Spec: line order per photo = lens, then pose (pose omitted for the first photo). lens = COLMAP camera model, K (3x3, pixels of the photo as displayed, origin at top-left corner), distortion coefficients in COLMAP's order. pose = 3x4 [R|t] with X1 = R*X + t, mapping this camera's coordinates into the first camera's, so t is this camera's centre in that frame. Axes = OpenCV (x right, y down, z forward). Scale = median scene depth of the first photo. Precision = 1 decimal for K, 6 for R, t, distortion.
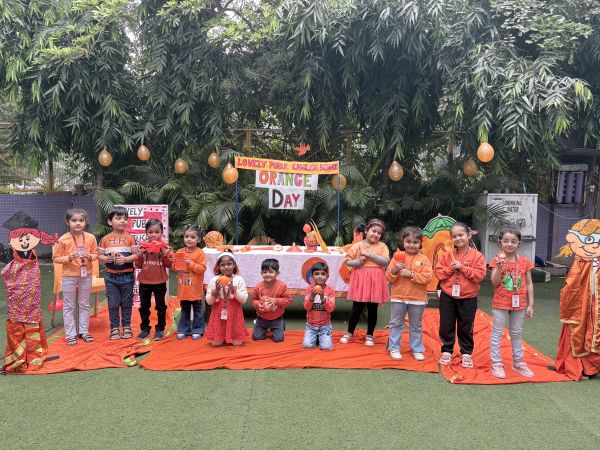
lens RADIAL K [[462.5, 0, 296.5], [0, 462.5, 225.5], [0, 0, 1]] dist [0.009031, -0.004647]
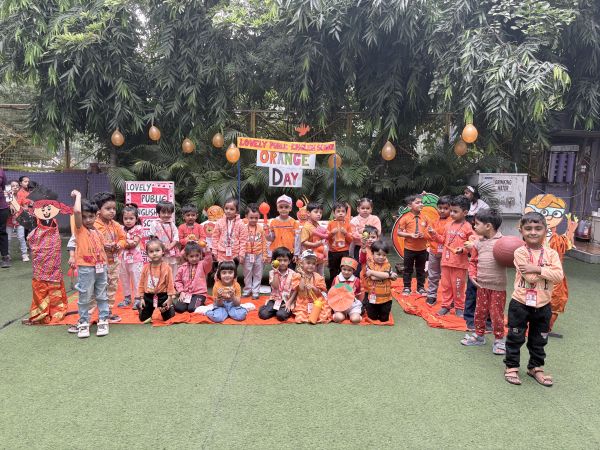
lens RADIAL K [[463.2, 0, 300.0], [0, 463.2, 226.2], [0, 0, 1]] dist [0.013721, -0.013046]
pose [[0.999706, 0.006531, -0.023355, 0.036739], [-0.005525, 0.999065, 0.042886, 0.009790], [0.023613, -0.042745, 0.998807, -0.072603]]
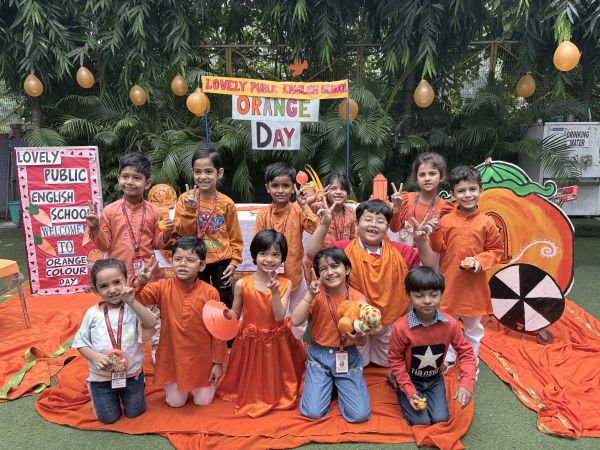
lens RADIAL K [[461.4, 0, 299.7], [0, 461.4, 225.6], [0, 0, 1]] dist [0.004815, -0.000806]
pose [[0.999751, -0.021504, -0.005942, 0.016502], [0.022074, 0.992084, 0.123621, -0.005103], [0.003236, -0.123722, 0.992312, 0.260147]]
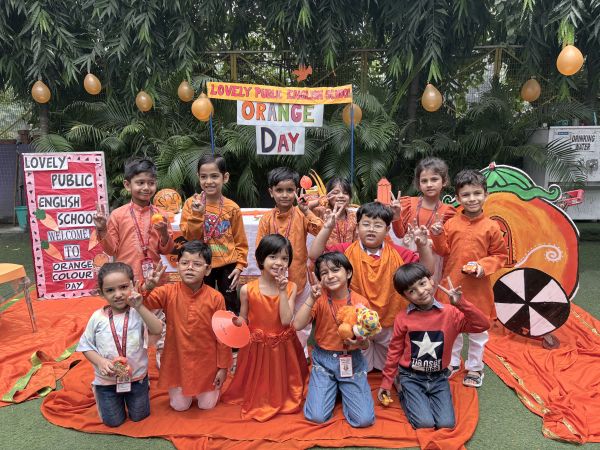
lens RADIAL K [[461.0, 0, 299.3], [0, 461.0, 225.3], [0, 0, 1]] dist [0.008239, -0.004975]
pose [[0.999580, -0.022770, -0.017944, 0.017793], [0.024649, 0.993332, 0.112625, -0.004976], [0.015260, -0.113020, 0.993475, 0.258598]]
